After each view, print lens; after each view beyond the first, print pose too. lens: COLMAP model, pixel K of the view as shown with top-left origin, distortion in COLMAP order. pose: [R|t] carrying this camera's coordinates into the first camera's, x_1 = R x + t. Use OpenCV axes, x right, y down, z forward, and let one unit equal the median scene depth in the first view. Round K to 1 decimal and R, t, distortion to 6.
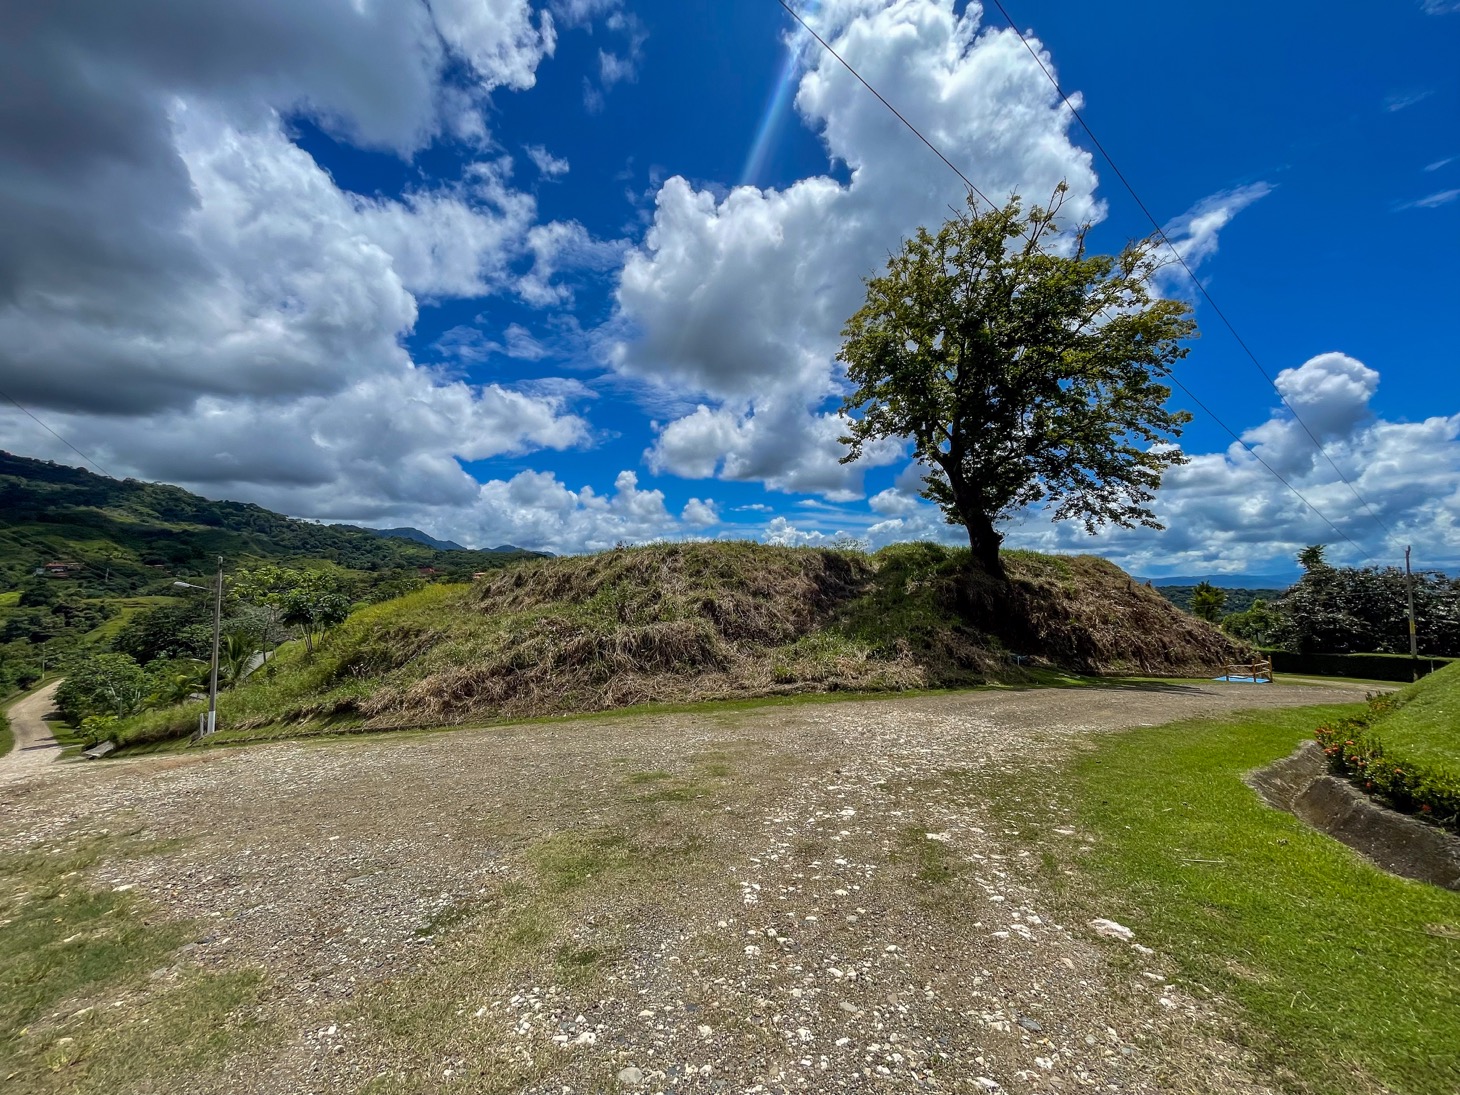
lens RADIAL K [[578.8, 0, 730.0], [0, 578.8, 547.5], [0, 0, 1]] dist [-0.021534, -0.000123]
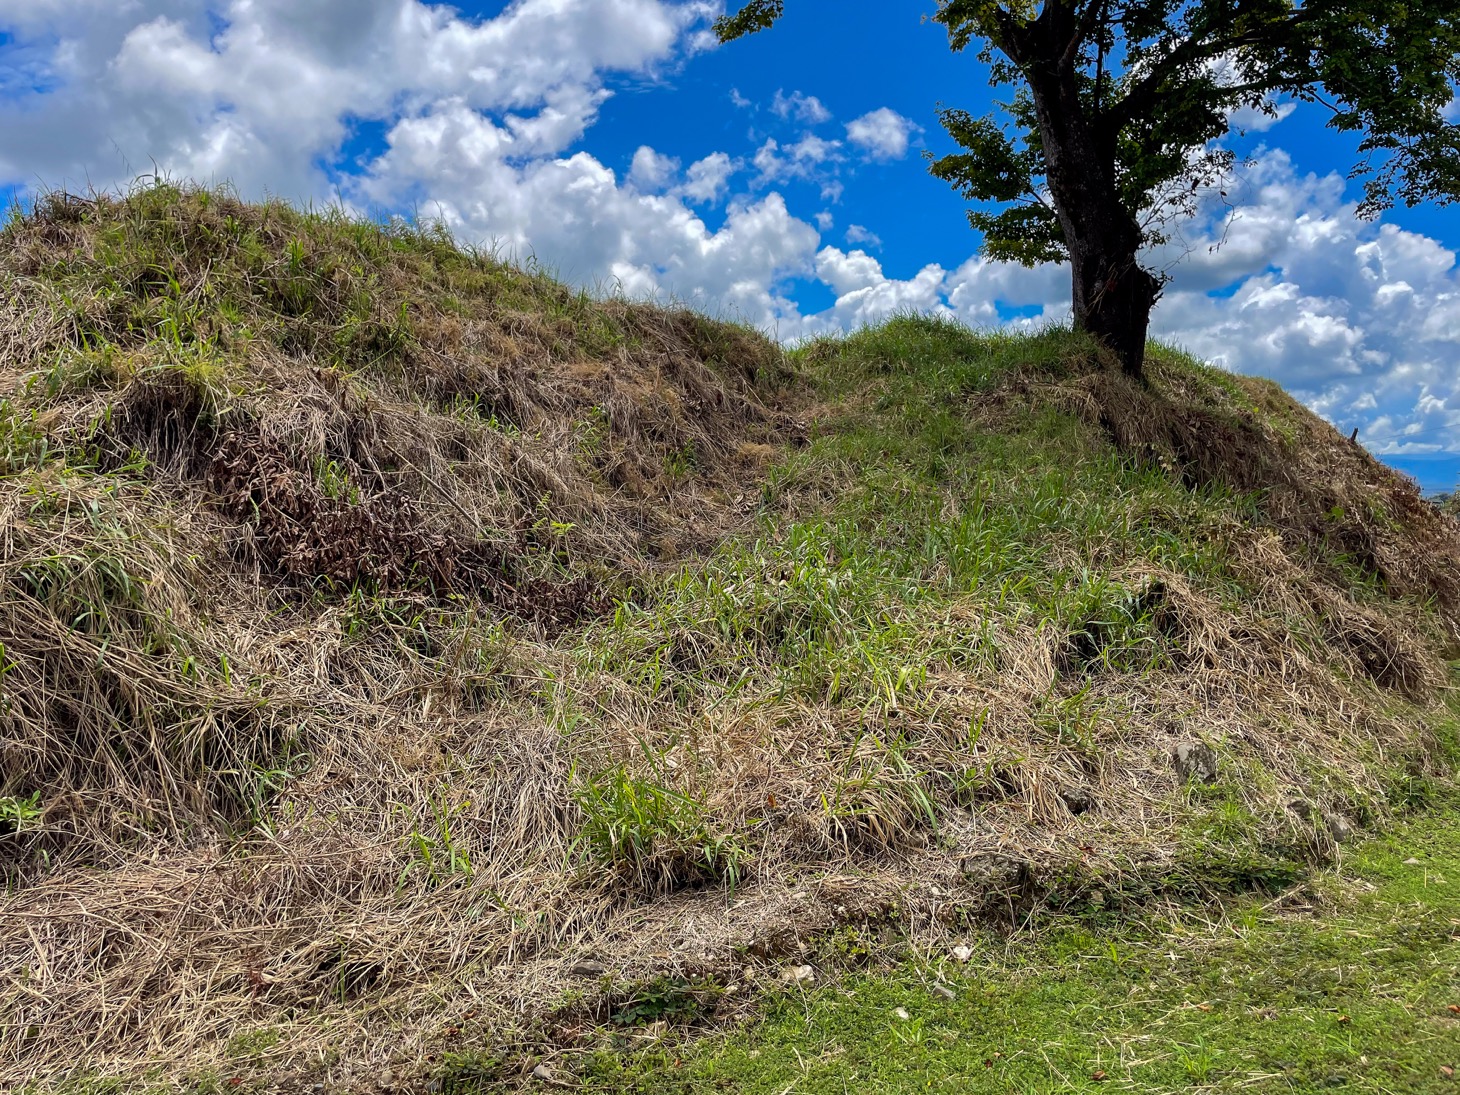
lens RADIAL K [[1084.4, 0, 719.3], [0, 1084.4, 566.5], [0, 0, 1]] dist [0.046788, -0.073935]
pose [[0.960224, -0.025251, 0.278087, 0.028643], [-0.010523, 0.991923, 0.126404, 0.100771], [-0.279033, -0.124302, 0.952203, 0.622751]]
